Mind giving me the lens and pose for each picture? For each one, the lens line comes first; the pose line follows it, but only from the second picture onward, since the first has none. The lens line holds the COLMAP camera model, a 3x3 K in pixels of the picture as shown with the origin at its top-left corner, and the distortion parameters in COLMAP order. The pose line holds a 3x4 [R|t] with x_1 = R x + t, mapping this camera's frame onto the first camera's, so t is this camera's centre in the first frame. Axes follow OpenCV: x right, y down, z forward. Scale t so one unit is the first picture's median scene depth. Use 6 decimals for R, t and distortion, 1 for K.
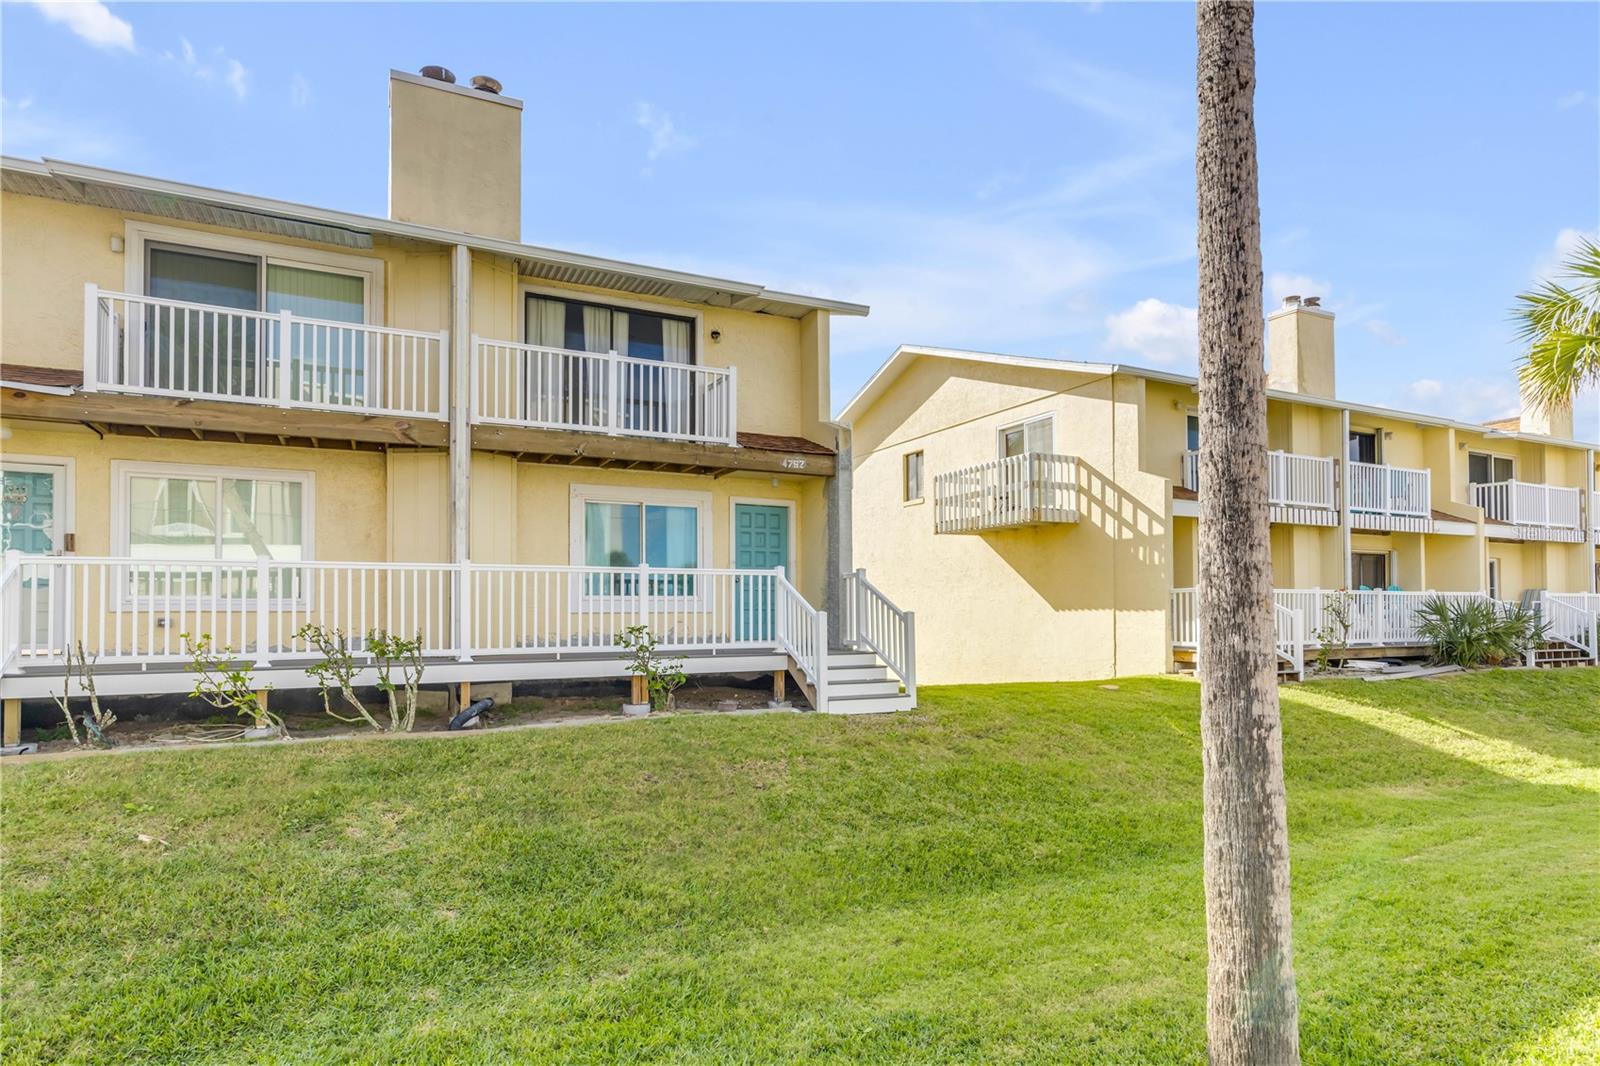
lens RADIAL K [[1113.4, 0, 800.0], [0, 1113.4, 533.0], [0, 0, 1]] dist [-0.001880, -0.003836]
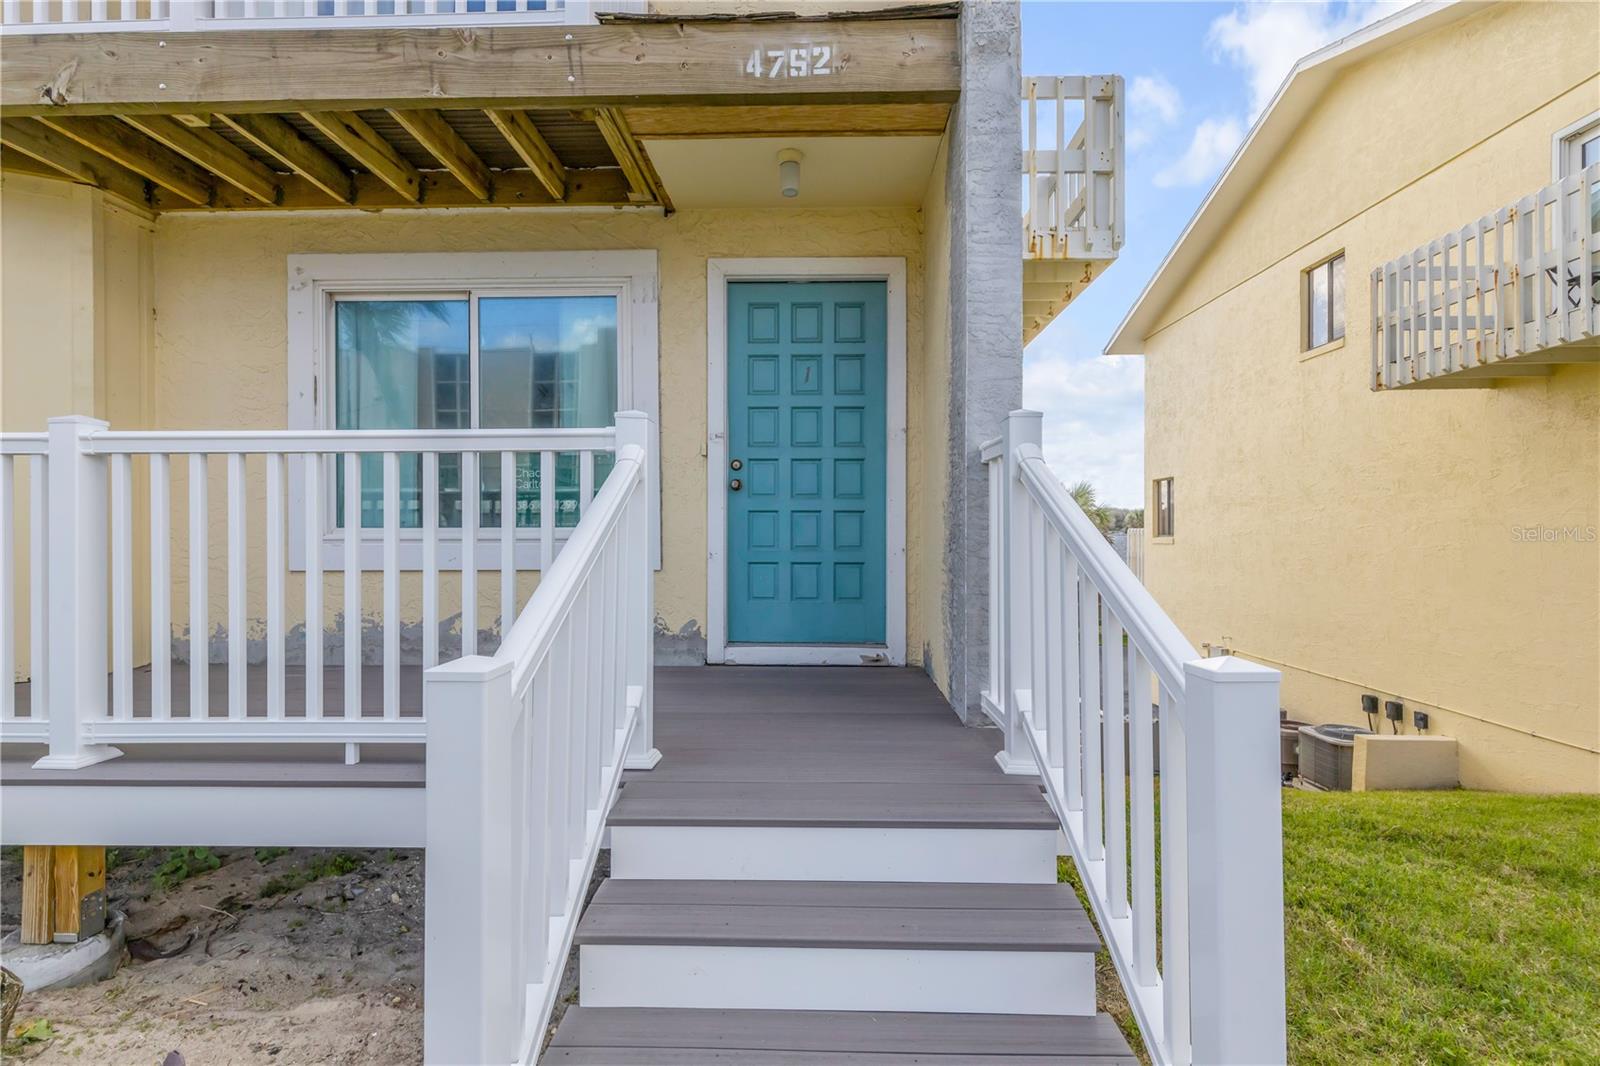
lens RADIAL K [[723.7, 0, 800.0], [0, 723.7, 533.0], [0, 0, 1]] dist [0.000366, 0.000052]
pose [[0.864209, 0.004627, -0.503111, 0.084946], [0.034721, 0.997025, 0.068810, 0.042334], [0.501933, -0.076935, 0.861478, 0.788828]]
